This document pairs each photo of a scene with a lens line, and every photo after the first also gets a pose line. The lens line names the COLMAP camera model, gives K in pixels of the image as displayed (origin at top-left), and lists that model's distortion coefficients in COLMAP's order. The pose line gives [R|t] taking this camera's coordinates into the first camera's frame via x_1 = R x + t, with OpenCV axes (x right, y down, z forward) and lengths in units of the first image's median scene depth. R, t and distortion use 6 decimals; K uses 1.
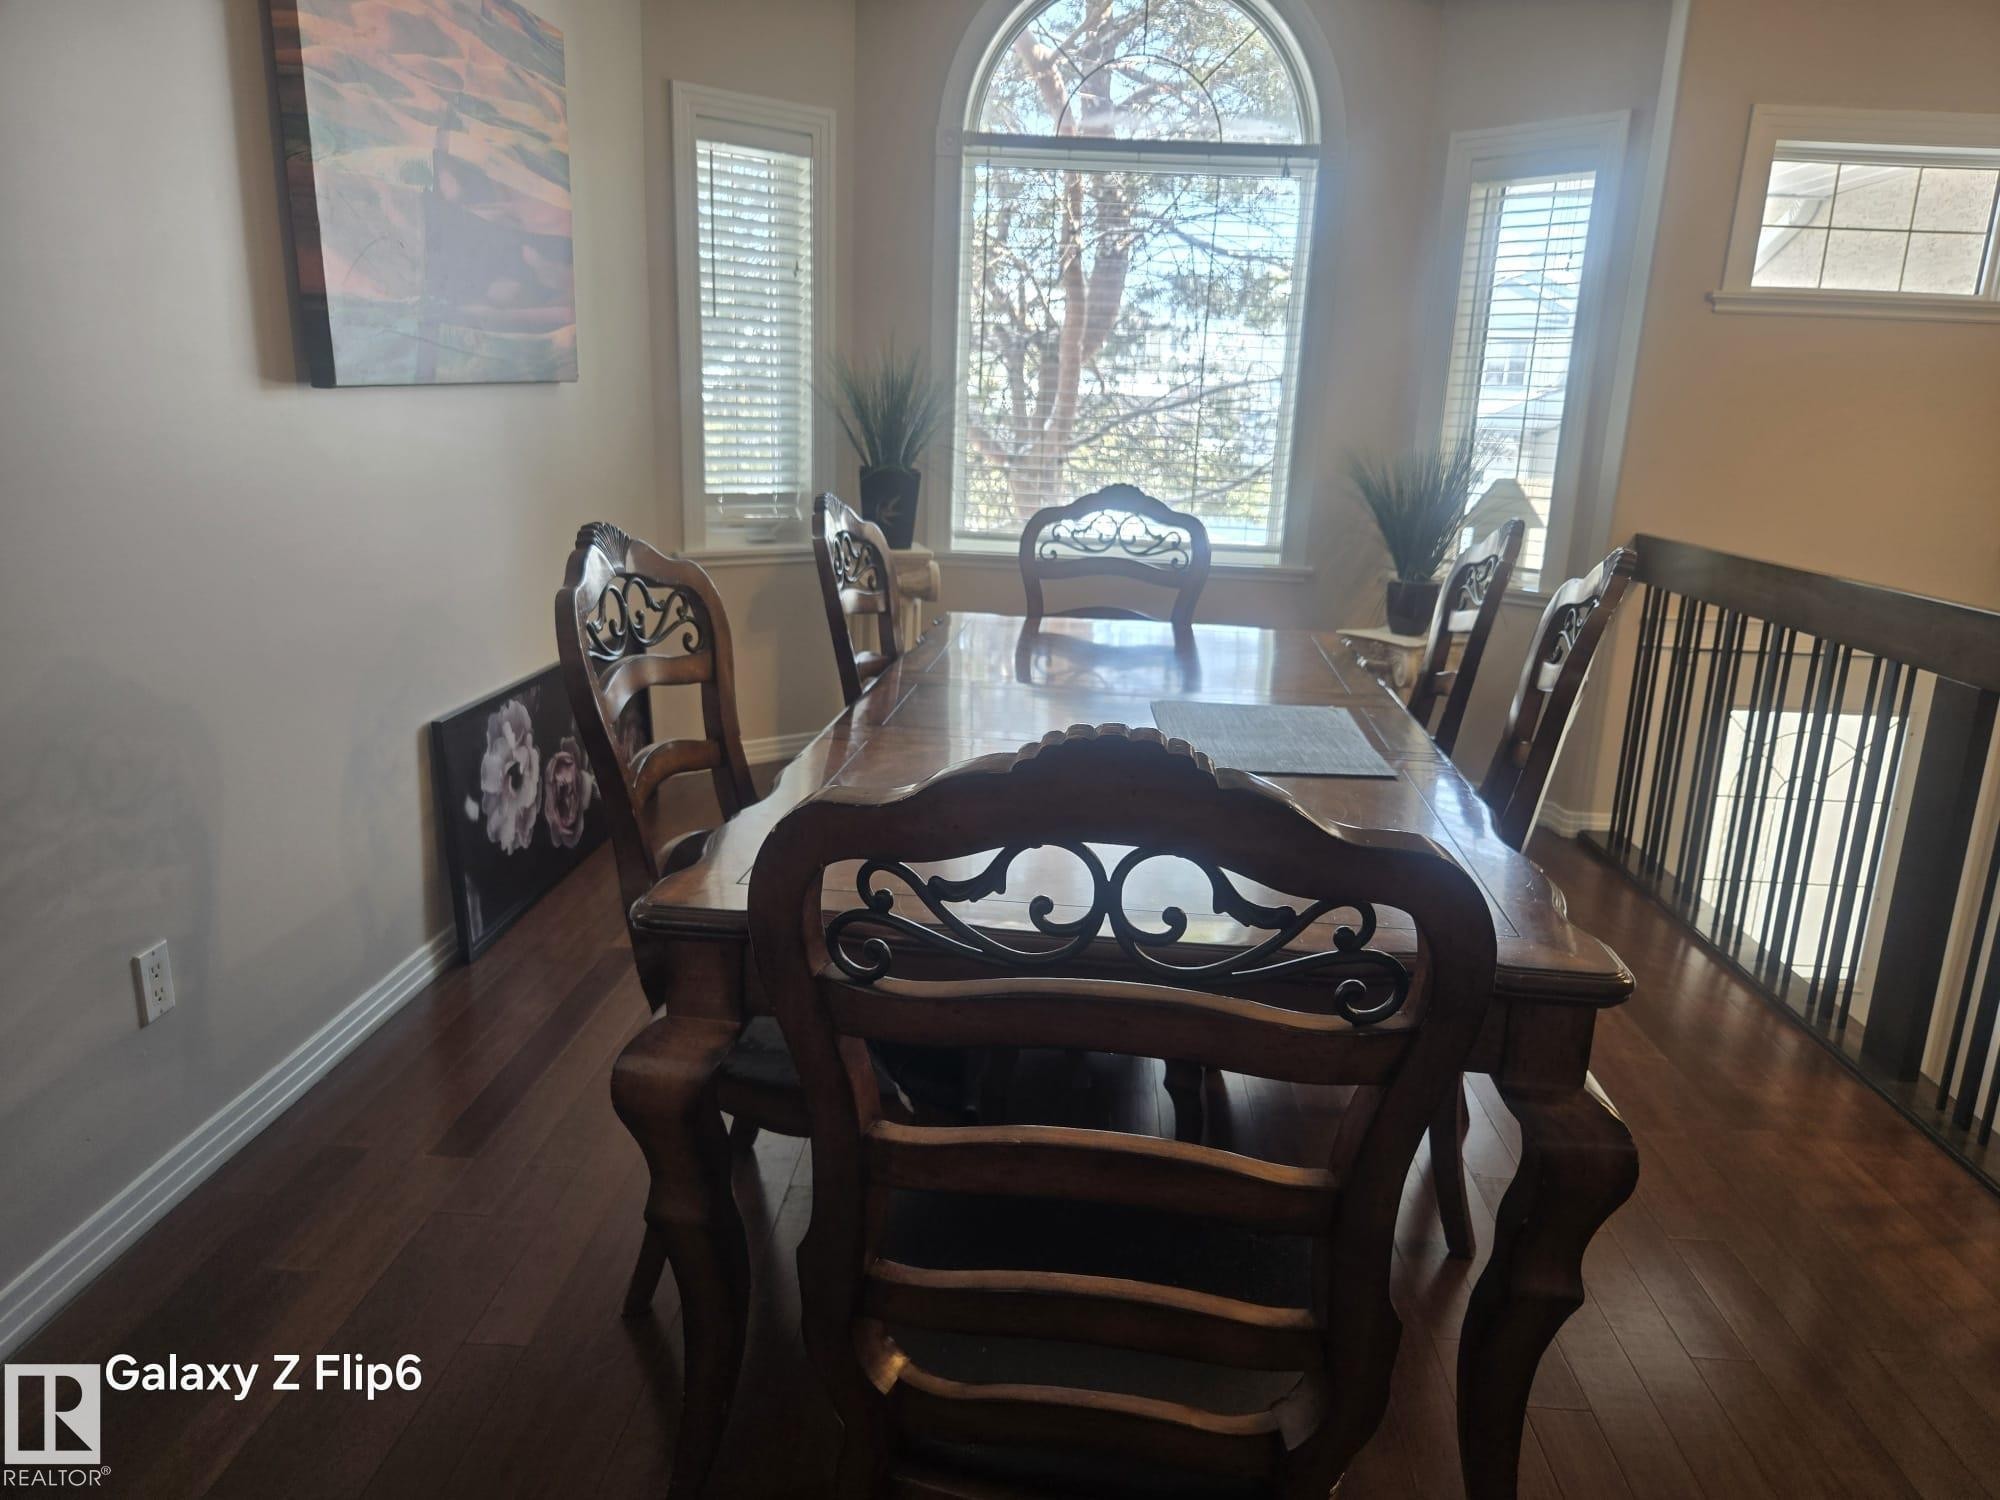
lens RADIAL K [[1356.0, 0, 999.5], [0, 1356.0, 743.7], [0, 0, 1]] dist [0.042016, -0.016510]
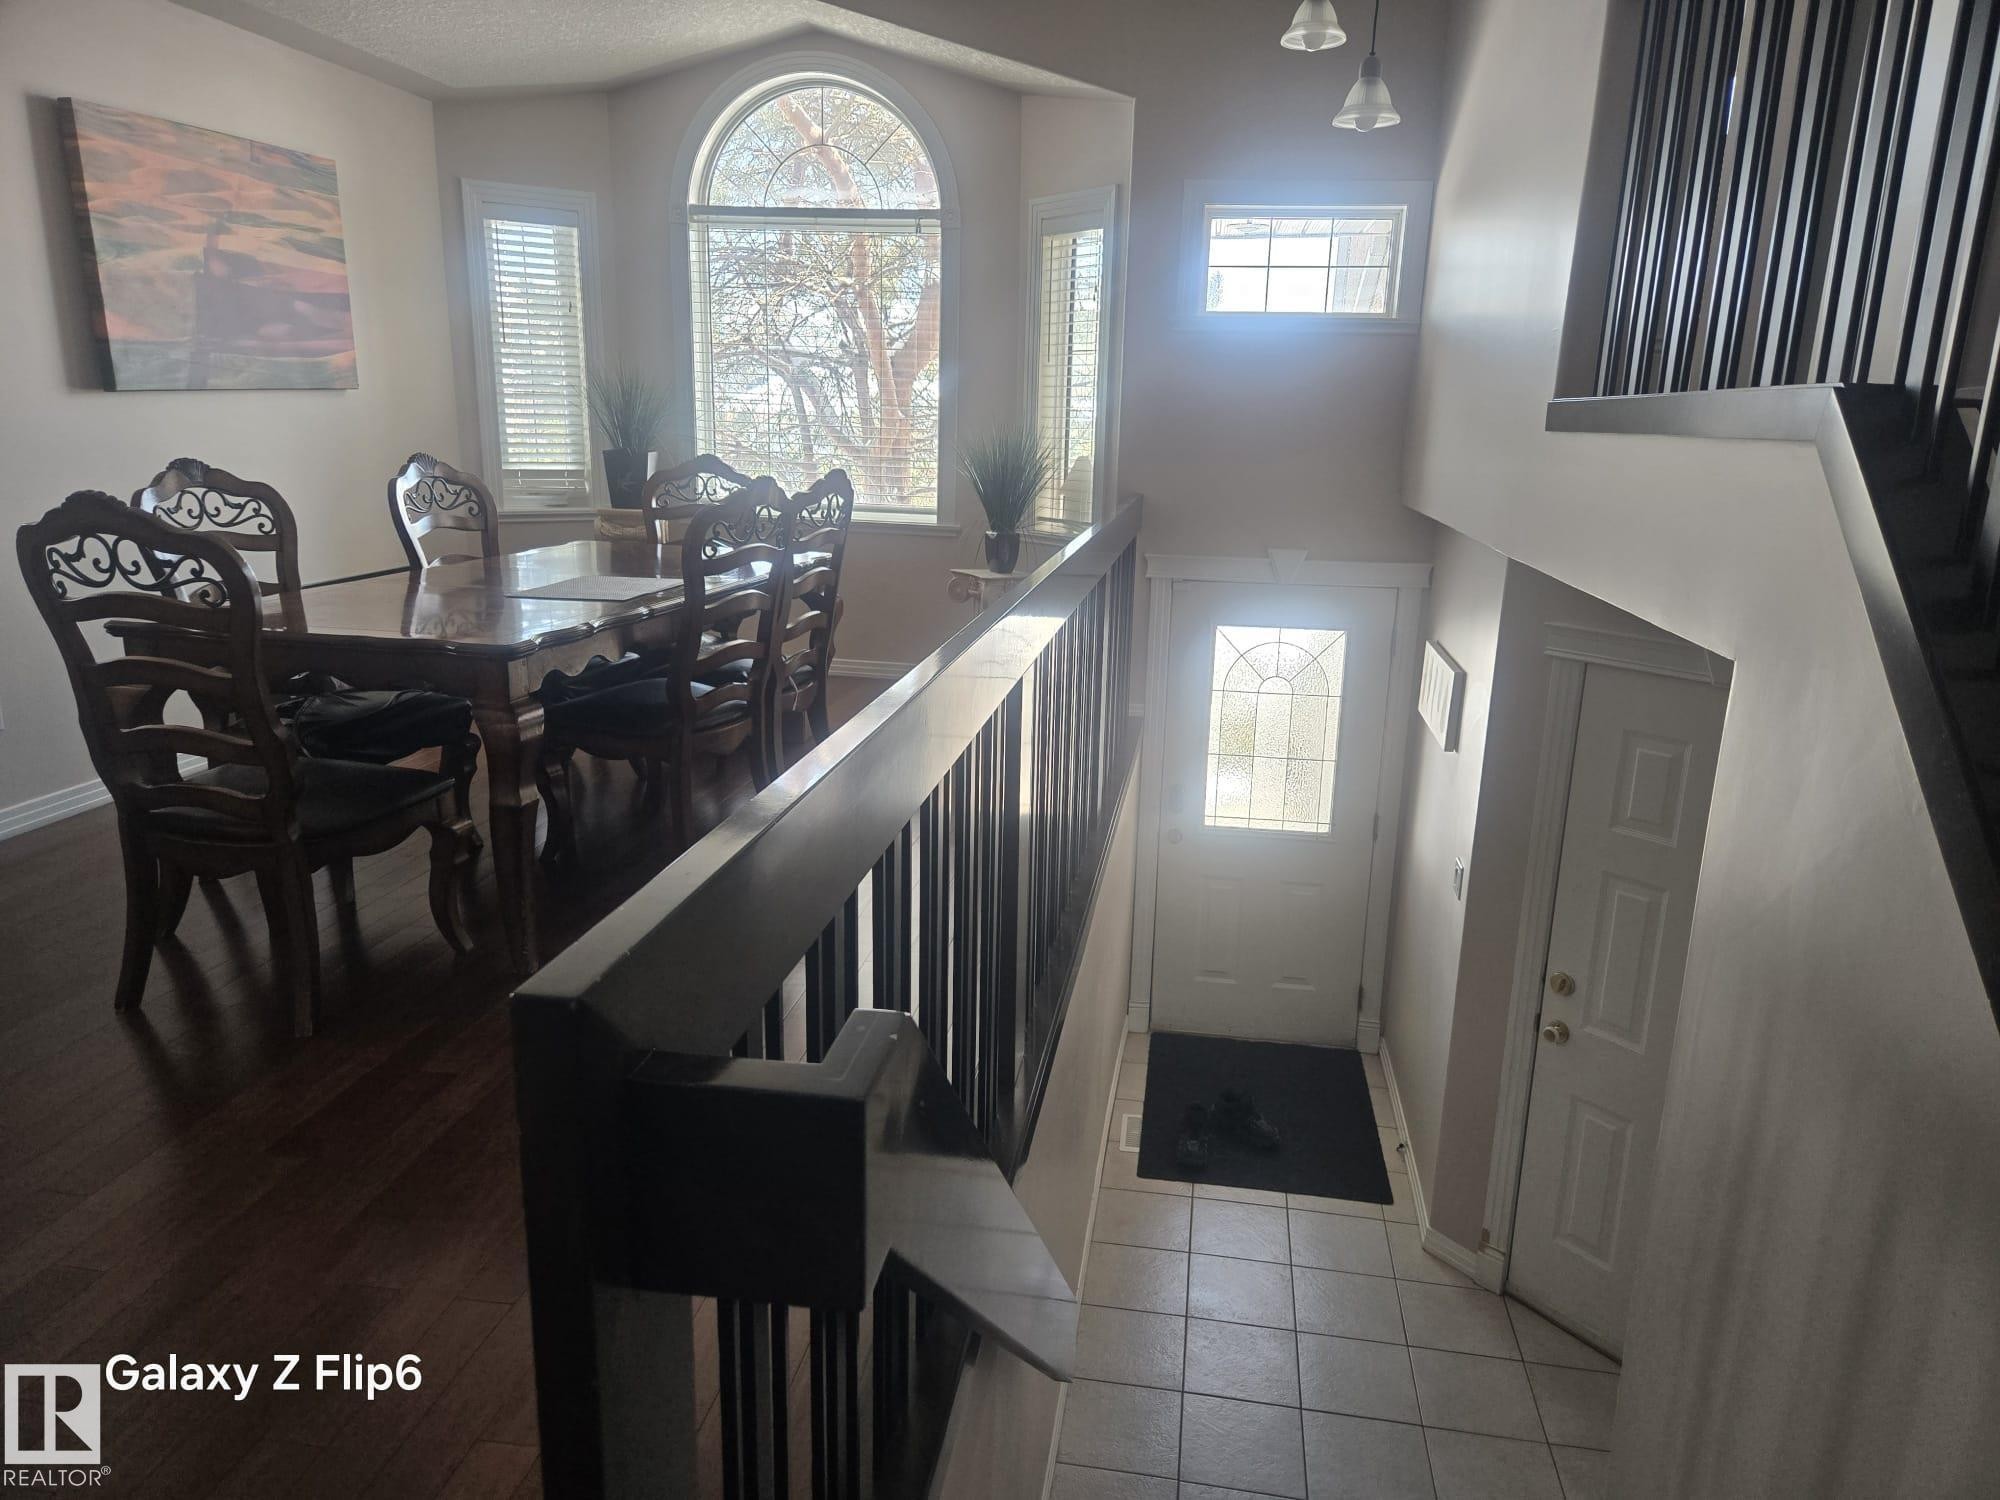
lens RADIAL K [[1356.0, 0, 994.0], [0, 1356.0, 750.4], [0, 0, 1]] dist [0.042016, -0.016510]
pose [[0.993894, 0.016059, -0.109167, 0.710024], [-0.016323, 0.999866, -0.001521, 0.156938], [0.109128, 0.003293, 0.994022, -0.533767]]
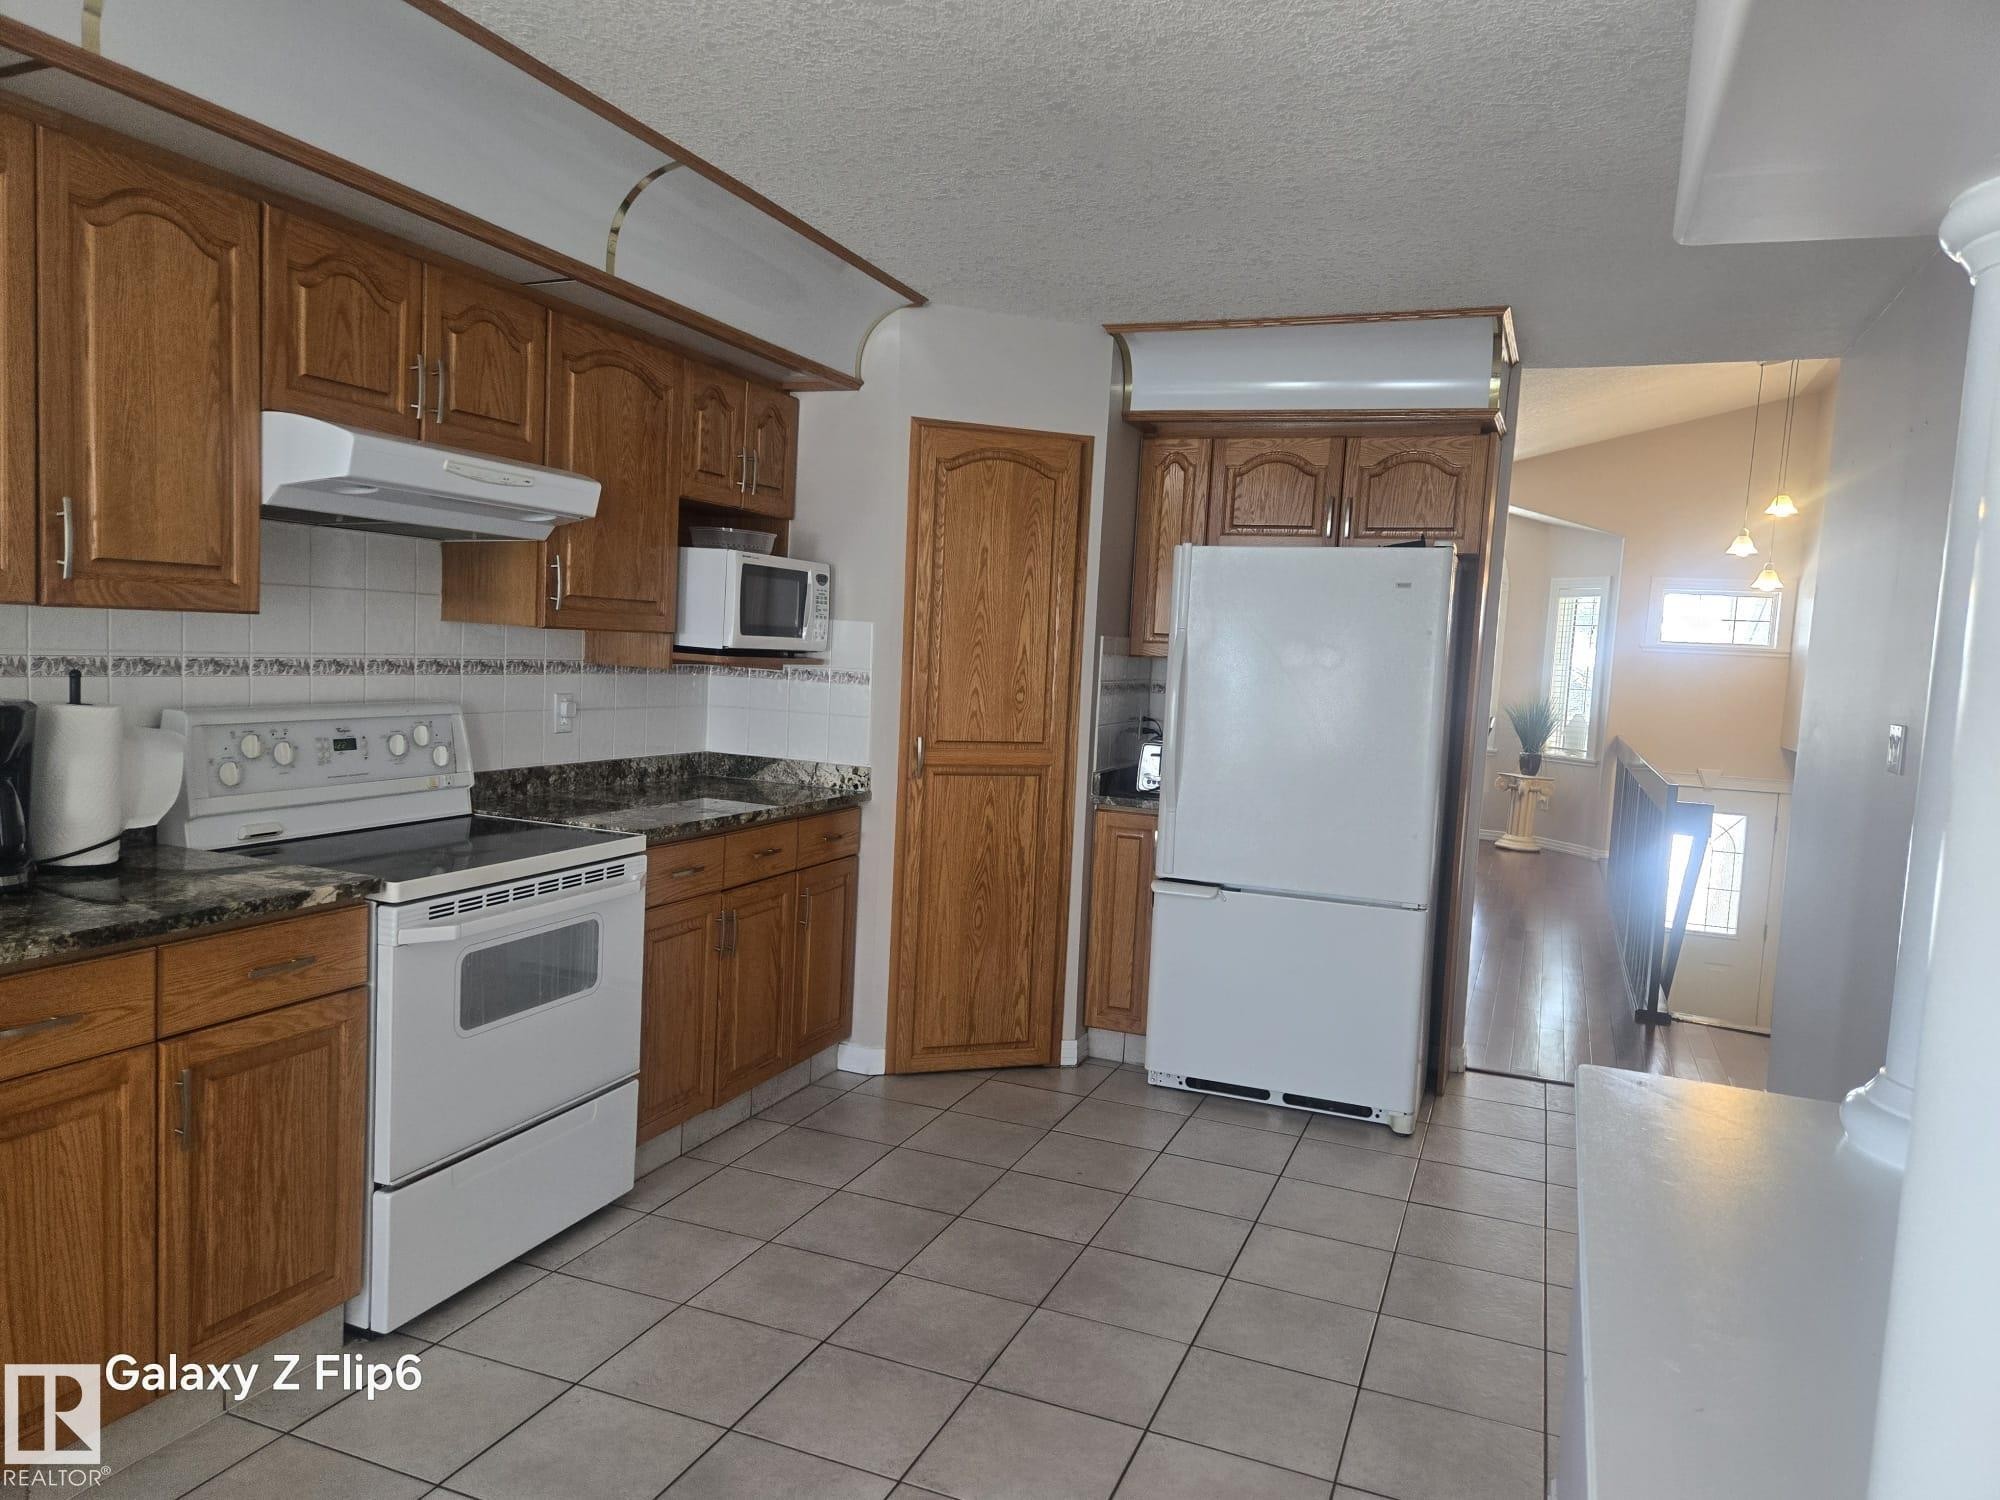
lens RADIAL K [[1356.0, 0, 1000.1], [0, 1356.0, 750.8], [0, 0, 1]] dist [0.042016, -0.016510]
pose [[0.944967, 0.041677, -0.324500, 0.322340], [-0.099389, 0.981547, -0.163364, 0.574895], [0.311703, 0.186625, 0.931672, -2.435464]]
